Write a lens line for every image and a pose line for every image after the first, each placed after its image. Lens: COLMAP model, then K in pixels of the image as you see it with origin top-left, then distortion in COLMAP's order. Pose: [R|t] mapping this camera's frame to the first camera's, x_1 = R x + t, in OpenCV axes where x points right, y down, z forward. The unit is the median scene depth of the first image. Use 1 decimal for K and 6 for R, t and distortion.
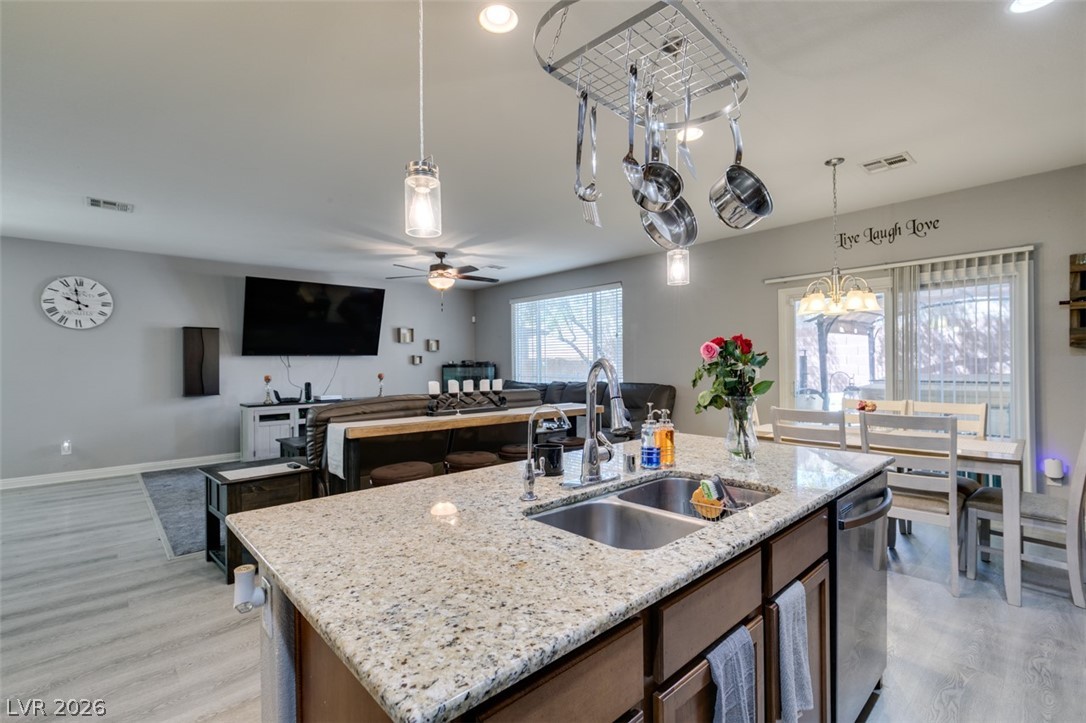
lens RADIAL K [[489.8, 0, 544.2], [0, 489.8, 367.2], [0, 0, 1]] dist [-0.001055, -0.000861]
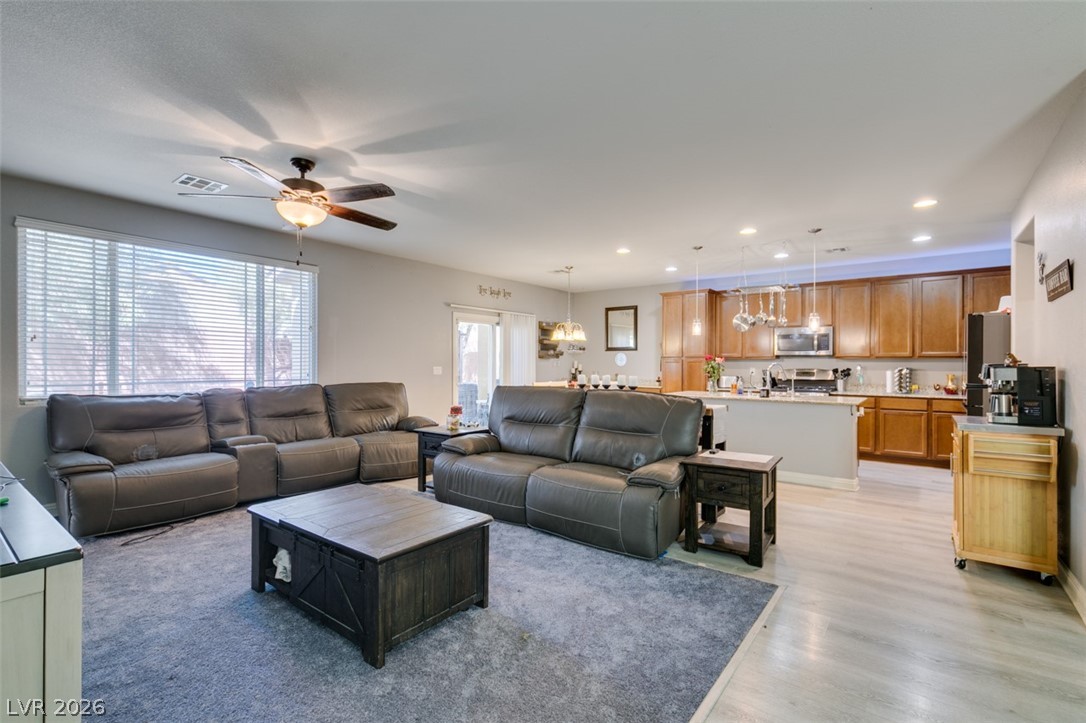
lens RADIAL K [[489.8, 0, 544.2], [0, 489.8, 367.2], [0, 0, 1]] dist [-0.001055, -0.000861]
pose [[-0.176795, 0.001695, 0.984246, -0.898883], [0.004157, 0.999991, -0.000975, 0.005041], [-0.984239, 0.003919, -0.176801, 0.919303]]
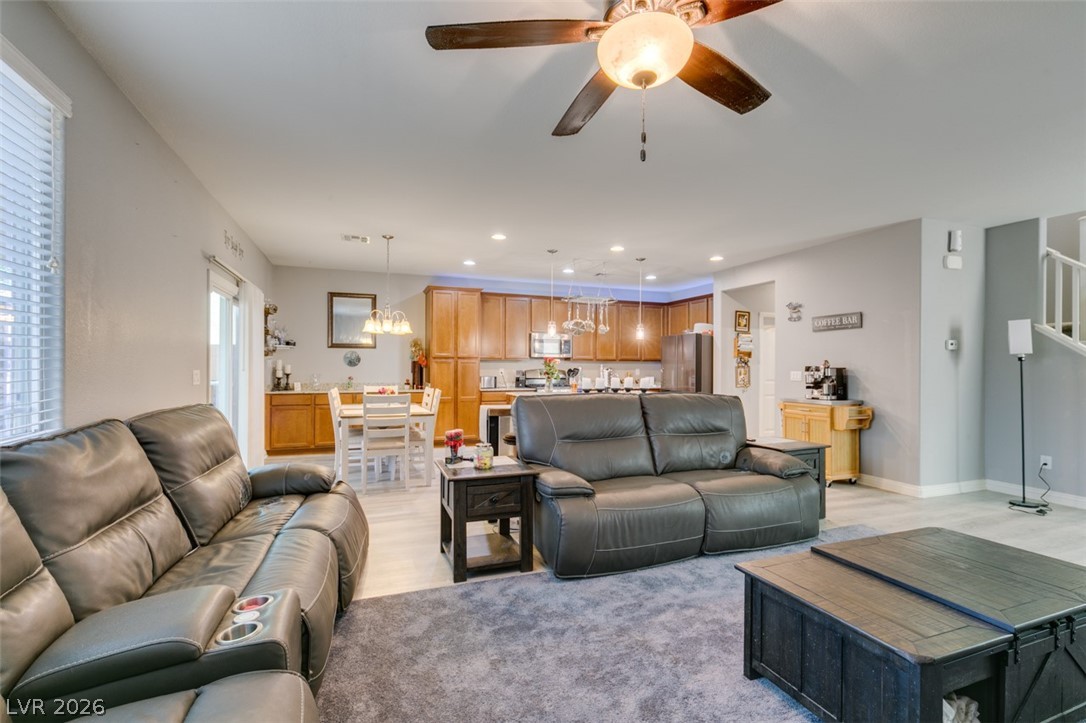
lens RADIAL K [[489.8, 0, 544.2], [0, 489.8, 367.2], [0, 0, 1]] dist [-0.001055, -0.000861]
pose [[-0.928785, 0.002462, 0.370610, -0.287989], [0.004463, 0.999980, 0.004543, -0.002462], [-0.370592, 0.005874, -0.928777, 1.422397]]
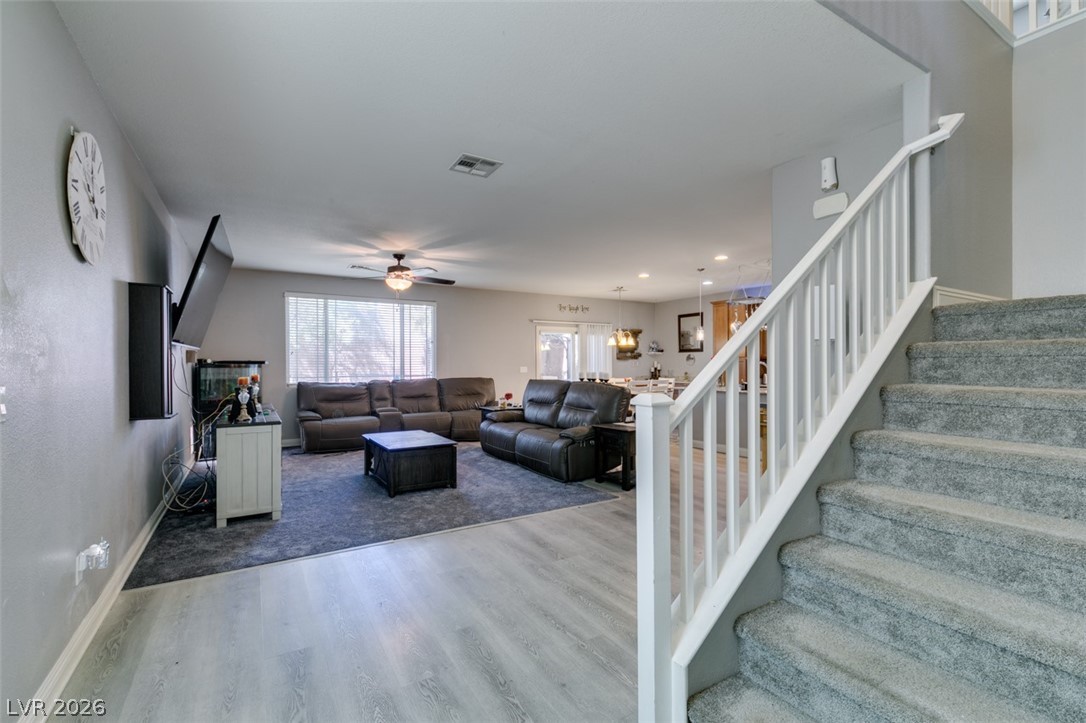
lens RADIAL K [[489.8, 0, 544.2], [0, 489.8, 367.2], [0, 0, 1]] dist [-0.001055, -0.000861]
pose [[0.195173, 0.002697, 0.980765, -1.291381], [0.008082, 0.999958, -0.004358, 0.011123], [-0.980736, 0.008777, 0.195143, 0.552881]]
